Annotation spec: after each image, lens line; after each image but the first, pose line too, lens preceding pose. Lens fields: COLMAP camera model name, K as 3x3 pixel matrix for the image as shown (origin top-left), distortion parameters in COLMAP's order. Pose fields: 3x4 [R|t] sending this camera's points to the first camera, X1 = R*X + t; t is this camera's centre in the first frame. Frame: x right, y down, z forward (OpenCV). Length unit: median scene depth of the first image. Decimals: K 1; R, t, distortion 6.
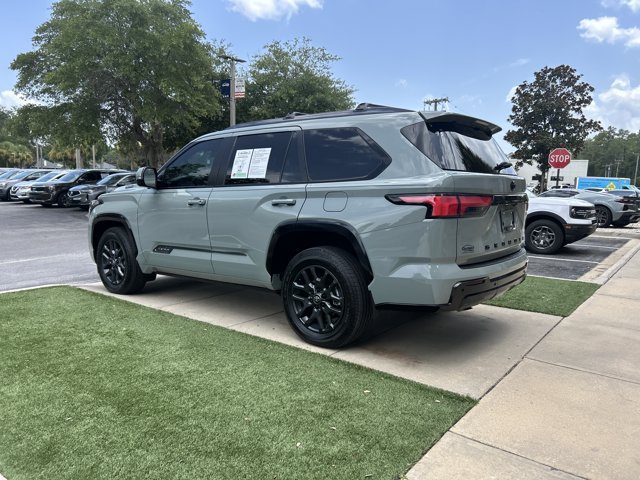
lens RADIAL K [[482.3, 0, 322.2], [0, 482.3, 239.8], [0, 0, 1]] dist [0.044650, -0.042605]
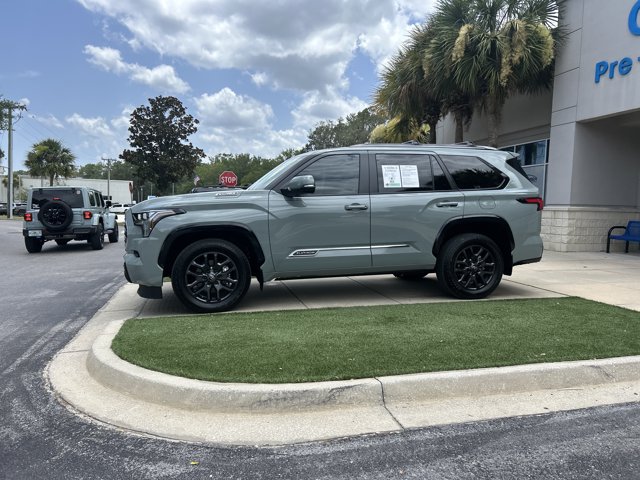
lens RADIAL K [[482.3, 0, 324.8], [0, 482.3, 241.7], [0, 0, 1]] dist [0.044650, -0.042605]
pose [[0.612615, -0.062946, 0.787871, -1.311882], [0.091519, 0.995768, 0.008395, -0.012159], [-0.785065, 0.066962, 0.615784, 0.373274]]
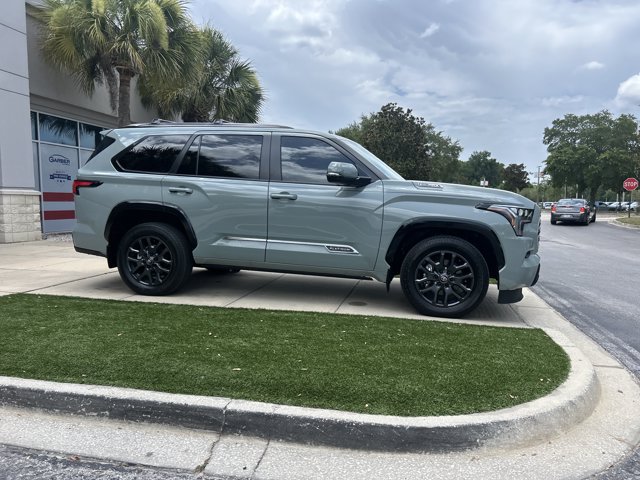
lens RADIAL K [[482.3, 0, 324.6], [0, 482.3, 245.3], [0, 0, 1]] dist [0.044650, -0.042605]
pose [[-0.893792, 0.016686, -0.448171, 0.415960], [-0.080391, 0.977161, 0.196705, -0.234691], [0.441217, 0.211843, -0.872038, 2.448295]]
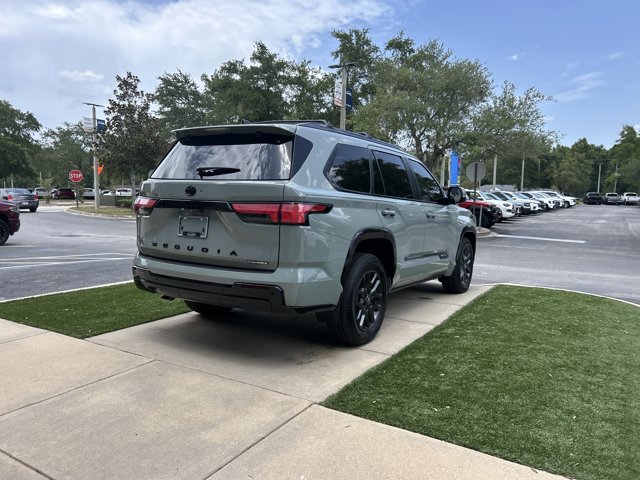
lens RADIAL K [[482.3, 0, 324.4], [0, 482.3, 240.1], [0, 0, 1]] dist [0.044650, -0.042605]
pose [[0.121742, 0.080852, -0.989263, 1.207468], [-0.137954, 0.988381, 0.063803, -0.096912], [0.982928, 0.128706, 0.131482, 0.992440]]
